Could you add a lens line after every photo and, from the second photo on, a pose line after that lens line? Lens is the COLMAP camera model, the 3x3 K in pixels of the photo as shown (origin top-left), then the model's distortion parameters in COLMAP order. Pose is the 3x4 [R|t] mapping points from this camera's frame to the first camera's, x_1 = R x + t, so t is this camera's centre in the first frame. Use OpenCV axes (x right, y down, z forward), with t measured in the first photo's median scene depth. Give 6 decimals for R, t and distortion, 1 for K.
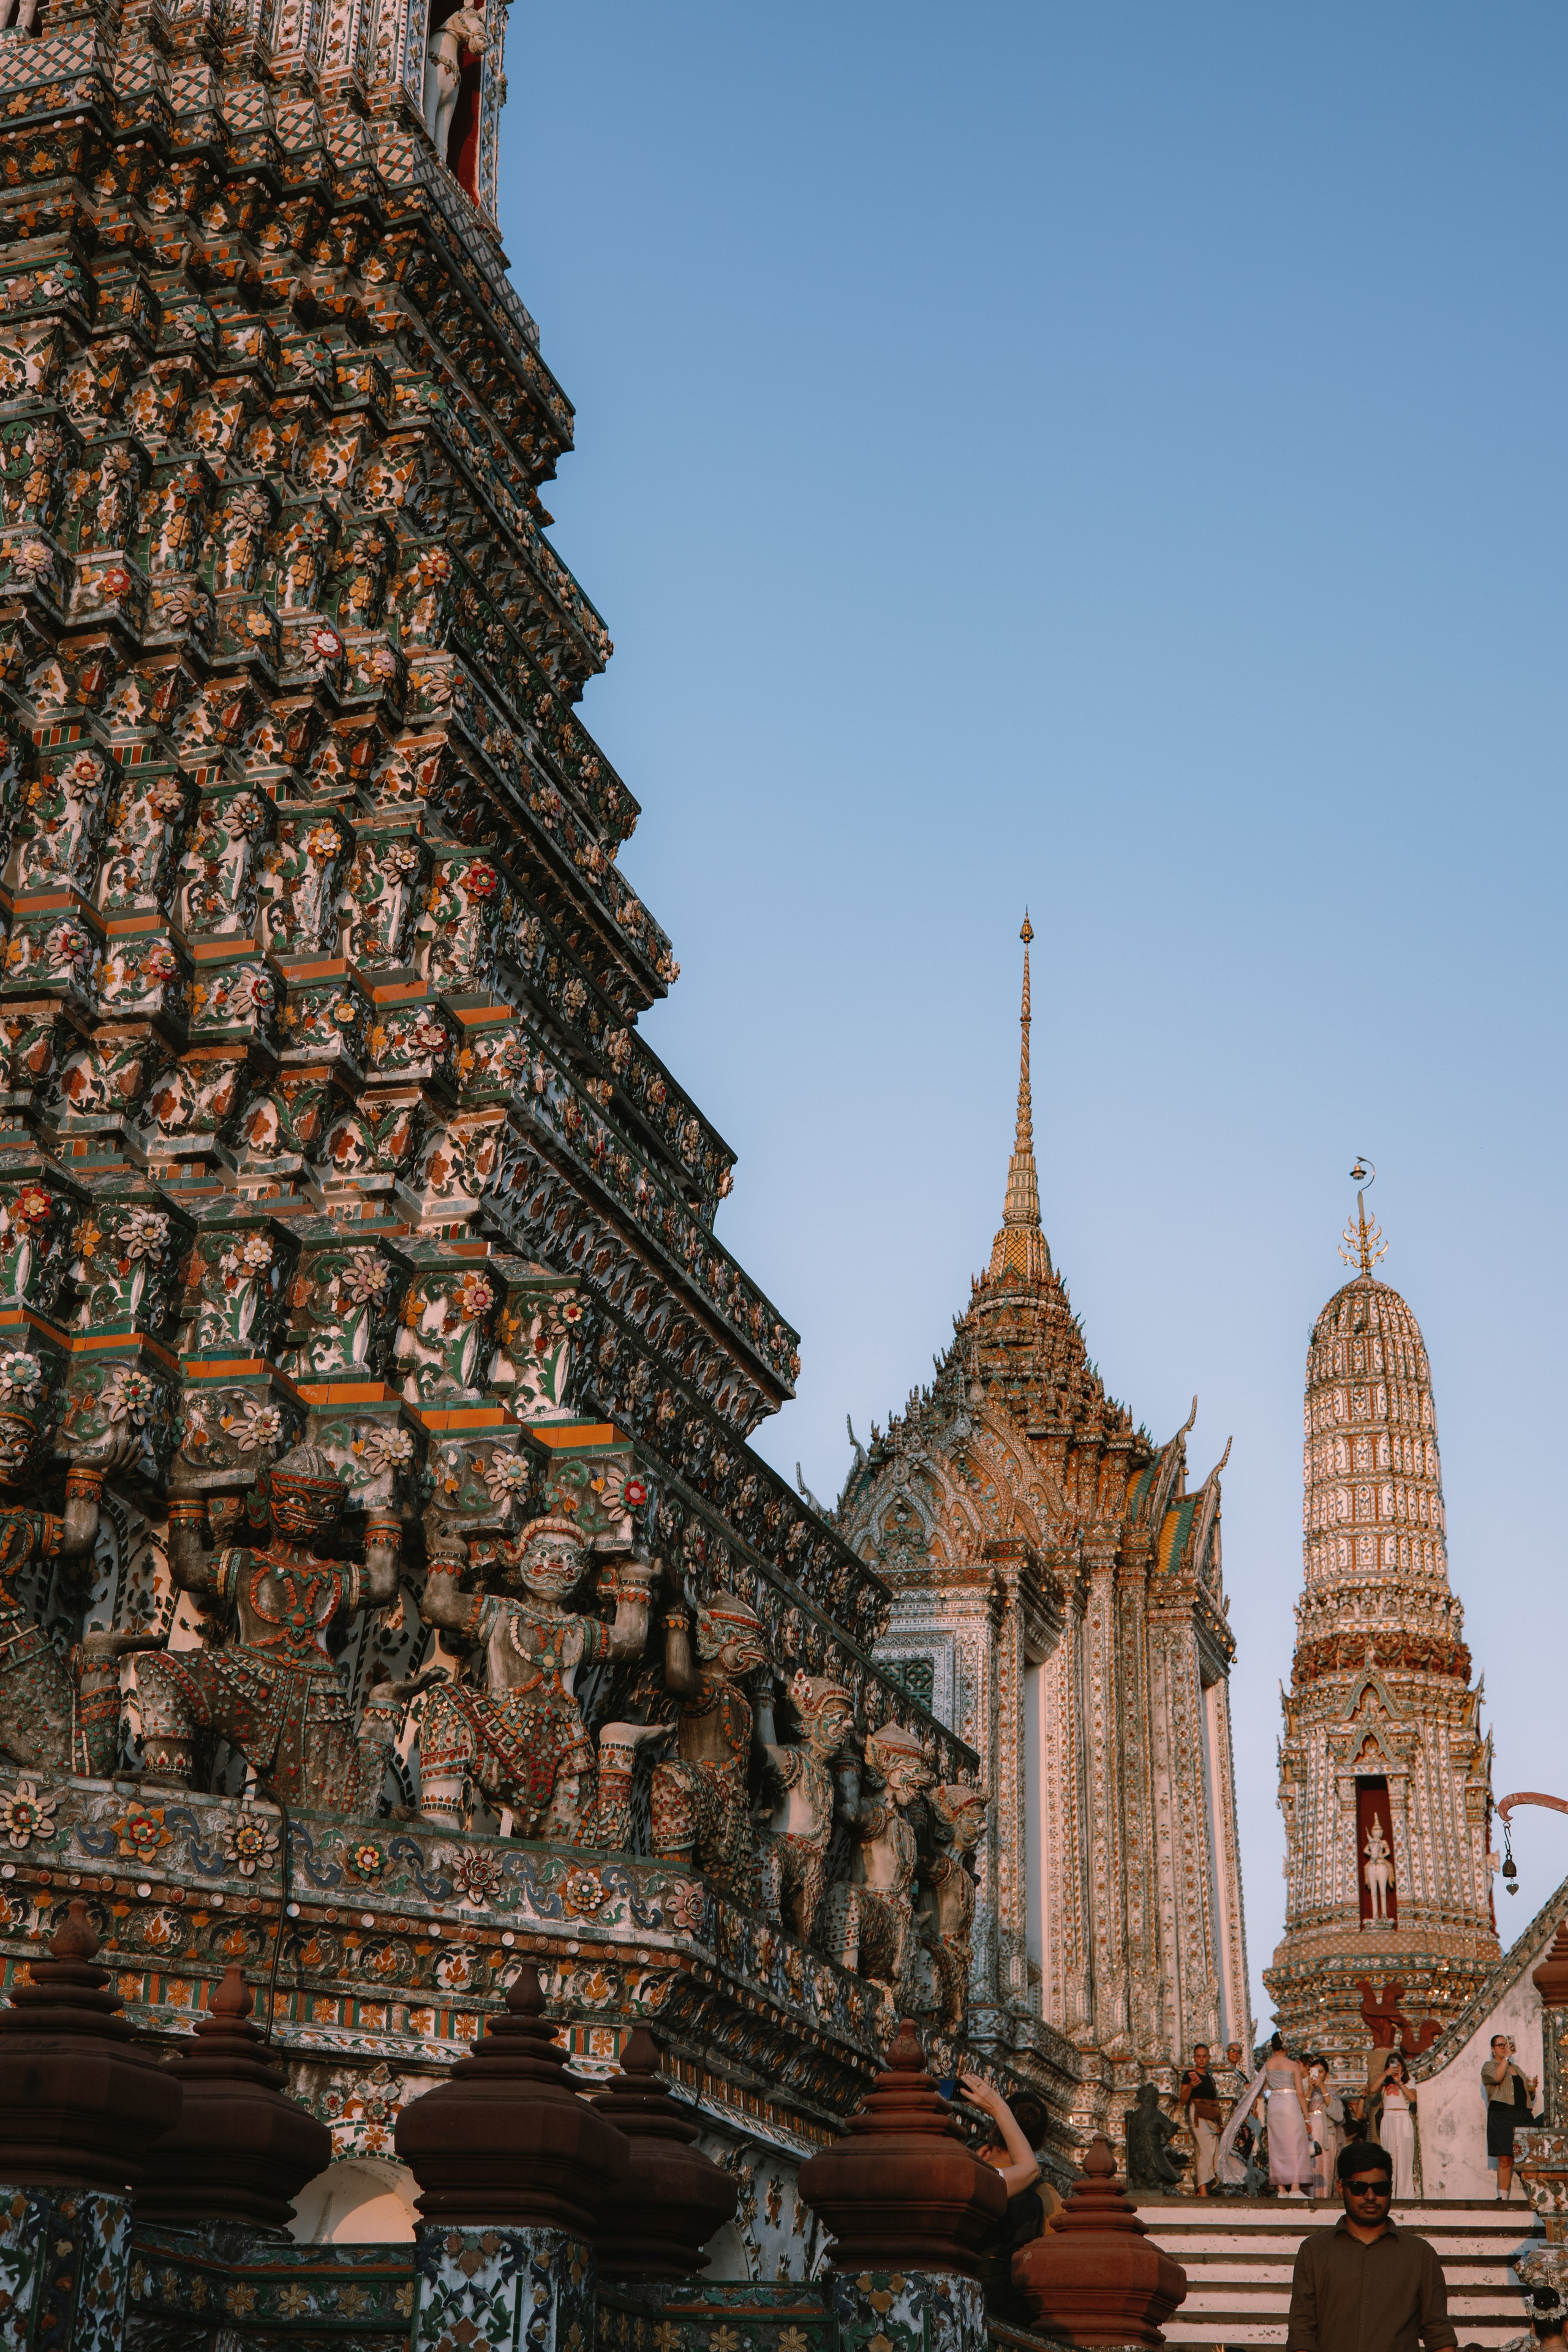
lens RADIAL K [[3289.9, 0, 792.8], [0, 3289.9, 1160.8], [0, 0, 1]] dist [0.032920, 0.000000]
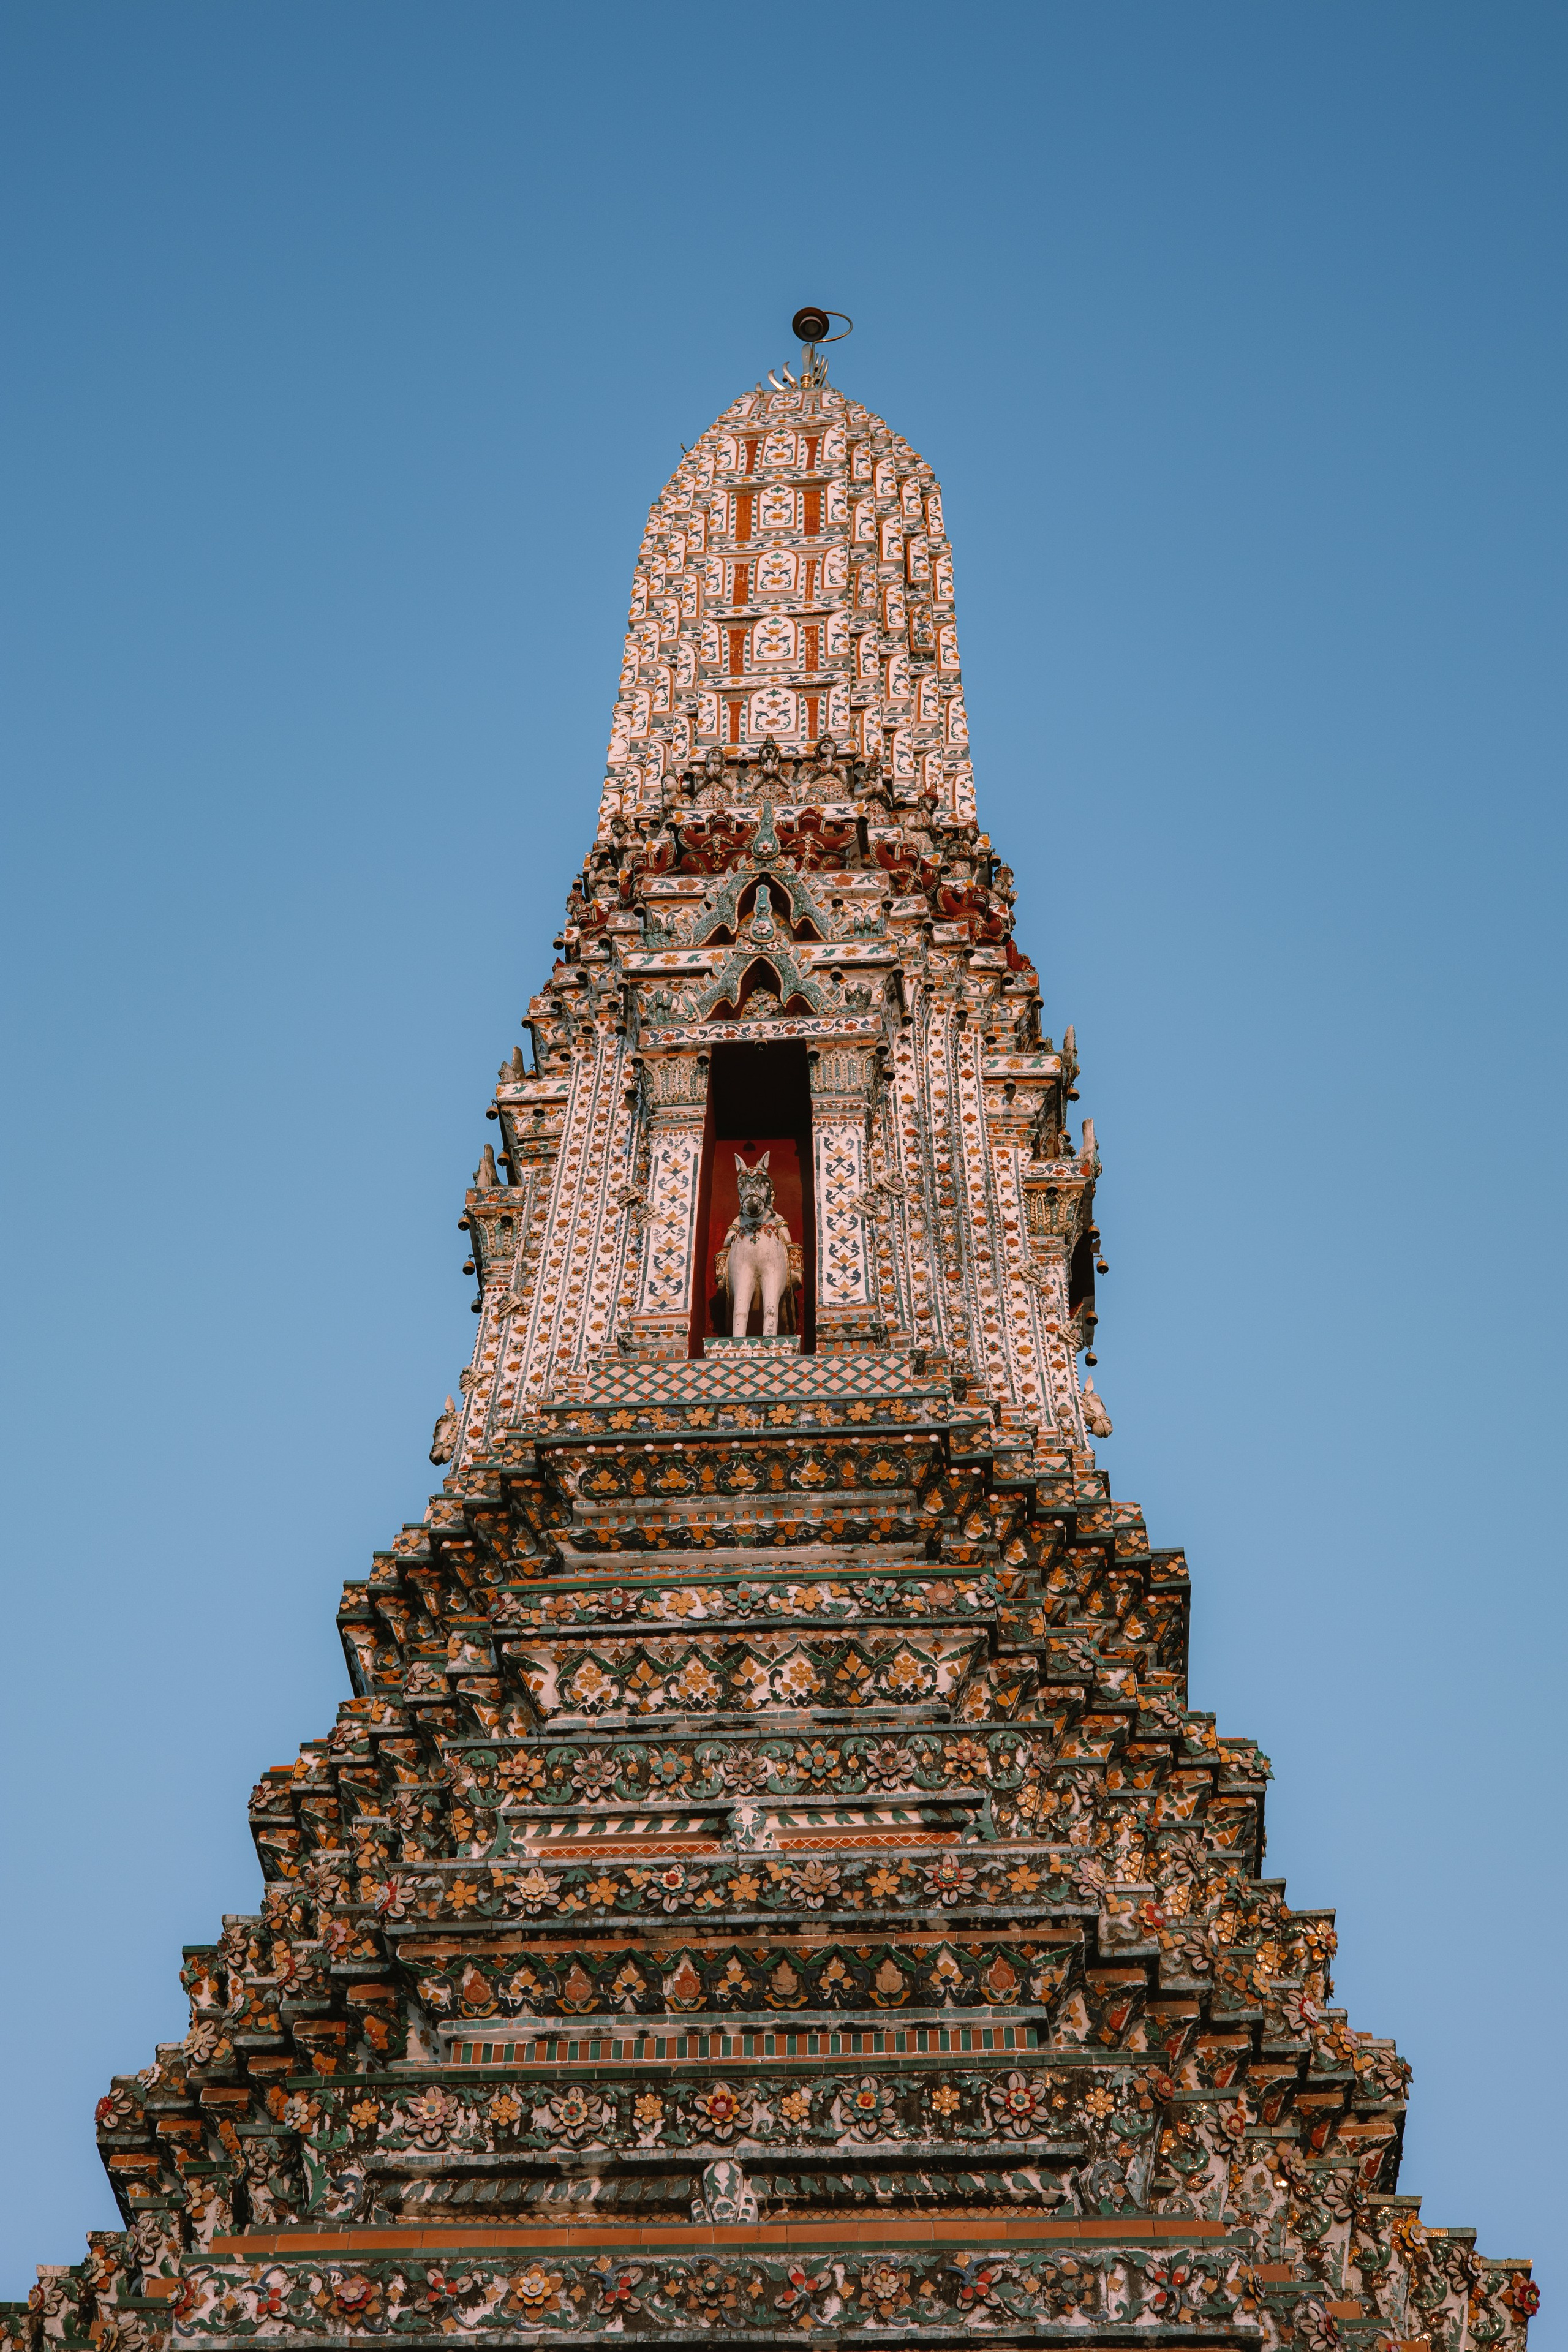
lens RADIAL K [[3289.9, 0, 785.6], [0, 3289.9, 1189.3], [0, 0, 1]] dist [0.032920, 0.000000]
pose [[0.951244, 0.194592, 0.239307, -0.530005], [-0.081098, 0.906364, -0.414641, 0.031321], [-0.297585, 0.375018, 0.877955, 0.124334]]
